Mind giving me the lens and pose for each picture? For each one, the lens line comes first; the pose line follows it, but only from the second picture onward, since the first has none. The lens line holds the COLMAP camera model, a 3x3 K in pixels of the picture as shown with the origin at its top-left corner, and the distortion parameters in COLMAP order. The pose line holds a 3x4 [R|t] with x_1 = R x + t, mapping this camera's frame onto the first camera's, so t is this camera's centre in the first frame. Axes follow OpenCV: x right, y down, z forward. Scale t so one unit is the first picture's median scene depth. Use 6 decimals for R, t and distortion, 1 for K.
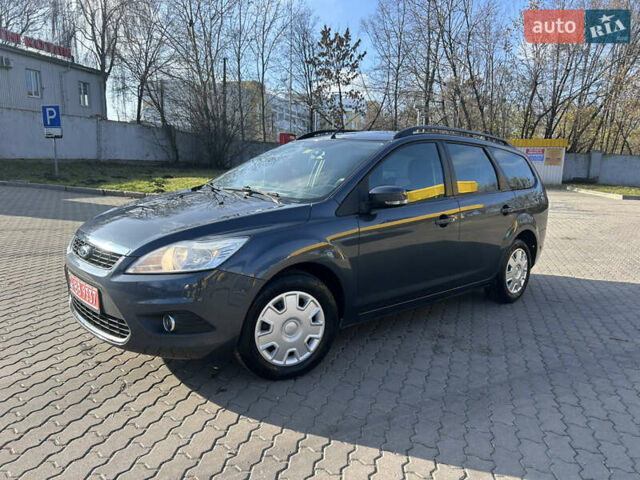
lens RADIAL K [[486.3, 0, 321.4], [0, 486.3, 245.9], [0, 0, 1]] dist [0.045020, -0.044939]
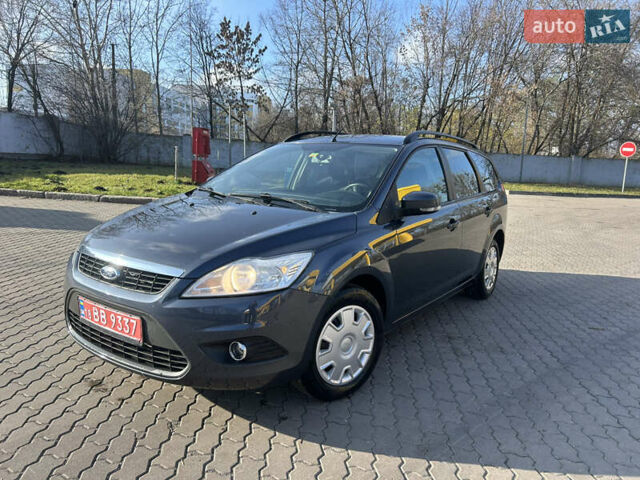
lens RADIAL K [[486.3, 0, 321.7], [0, 486.3, 240.1], [0, 0, 1]] dist [0.045020, -0.044939]
pose [[0.975161, -0.028529, 0.219653, -0.210253], [0.028738, 0.999584, 0.002242, -0.025447], [-0.219626, 0.004126, 0.975575, 0.056080]]
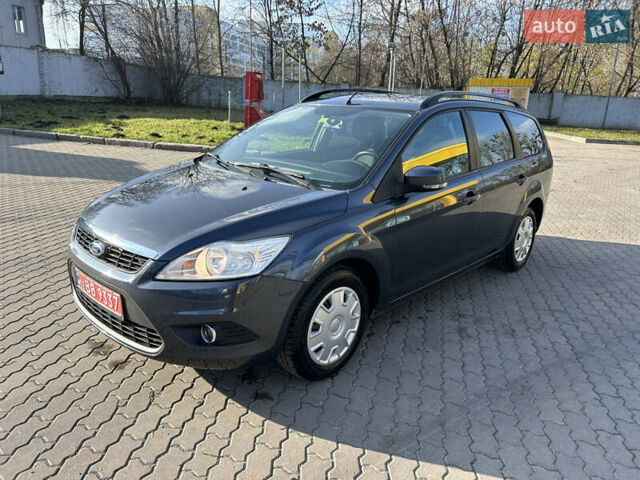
lens RADIAL K [[486.3, 0, 316.7], [0, 486.3, 244.8], [0, 0, 1]] dist [0.045020, -0.044939]
pose [[0.996777, -0.014113, 0.078973, -0.106598], [0.004063, 0.992021, 0.126004, -0.071496], [-0.080121, -0.125277, 0.988881, 0.063479]]
